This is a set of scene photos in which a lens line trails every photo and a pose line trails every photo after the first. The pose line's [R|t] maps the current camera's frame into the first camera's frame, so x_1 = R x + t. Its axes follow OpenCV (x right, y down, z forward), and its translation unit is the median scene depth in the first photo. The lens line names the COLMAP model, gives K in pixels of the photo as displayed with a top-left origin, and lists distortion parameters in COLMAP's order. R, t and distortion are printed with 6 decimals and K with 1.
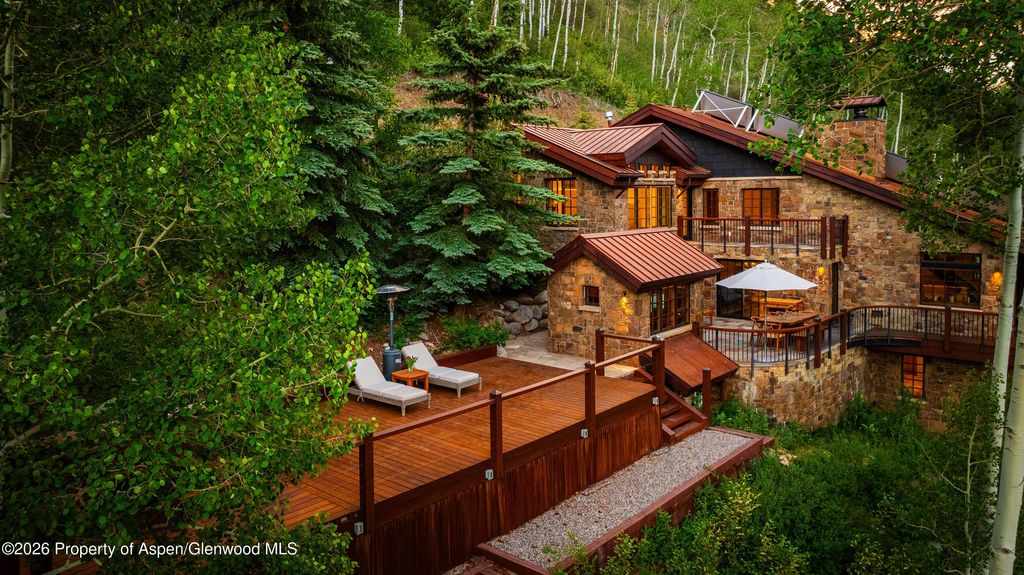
lens RADIAL K [[752.7, 0, 500.2], [0, 752.7, 228.4], [0, 0, 1]] dist [-0.027105, -0.001938]
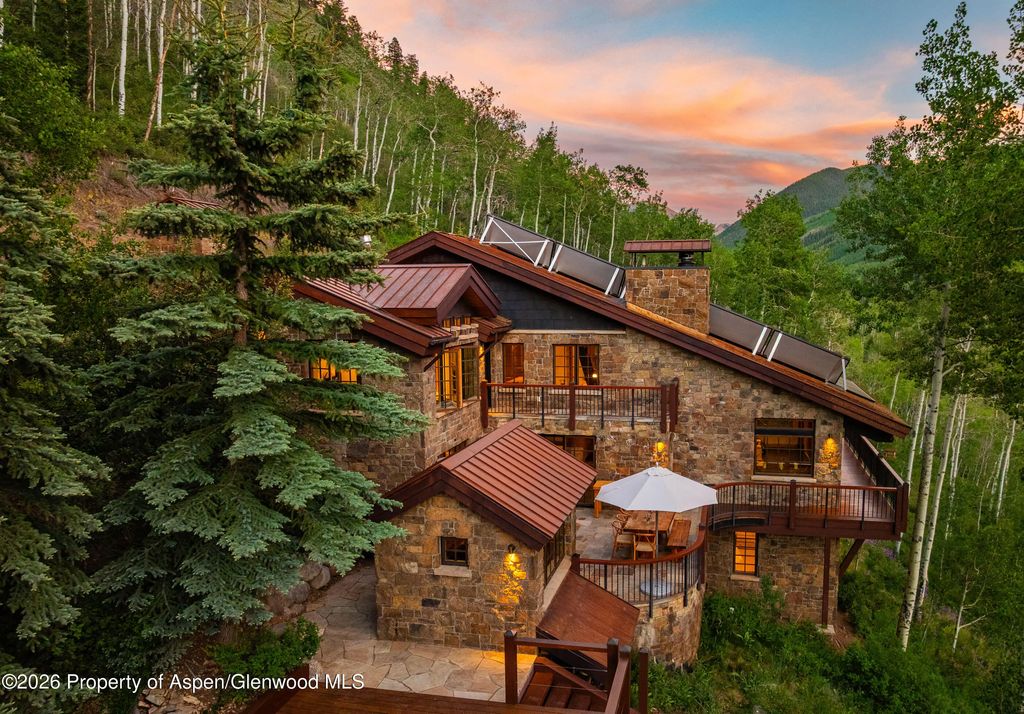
lens RADIAL K [[760.7, 0, 578.2], [0, 760.7, 373.5], [0, 0, 1]] dist [-0.011387, 0.000602]
pose [[0.857694, -0.045787, 0.512117, -0.093157], [0.015906, 0.997913, 0.062583, -0.083443], [-0.513914, -0.045531, 0.856633, 0.314497]]
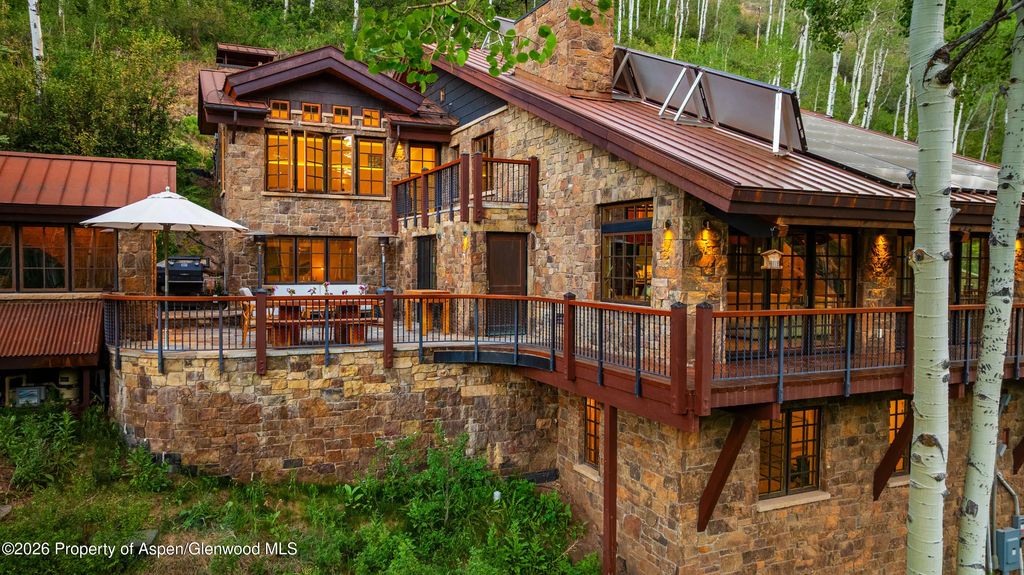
lens RADIAL K [[725.3, 0, 505.9], [0, 725.3, 287.6], [0, 0, 1]] dist [-0.013792, -0.007304]
pose [[0.918758, 0.036753, -0.393108, 0.706607], [-0.042231, 0.999094, -0.005291, 0.096931], [0.392557, 0.021463, 0.919477, 0.471452]]
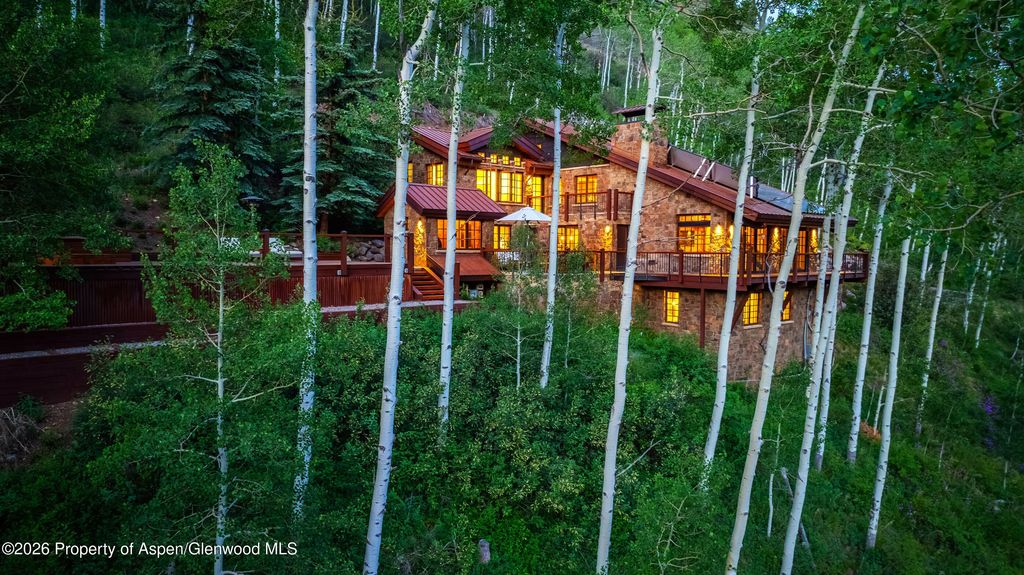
lens RADIAL K [[735.0, 0, 505.8], [0, 735.0, 283.3], [0, 0, 1]] dist [-0.010712, -0.003255]
pose [[0.995739, 0.029938, -0.087220, 0.367685], [-0.030136, 0.999545, -0.000950, 0.165743], [0.087152, 0.003575, 0.996189, -0.366100]]
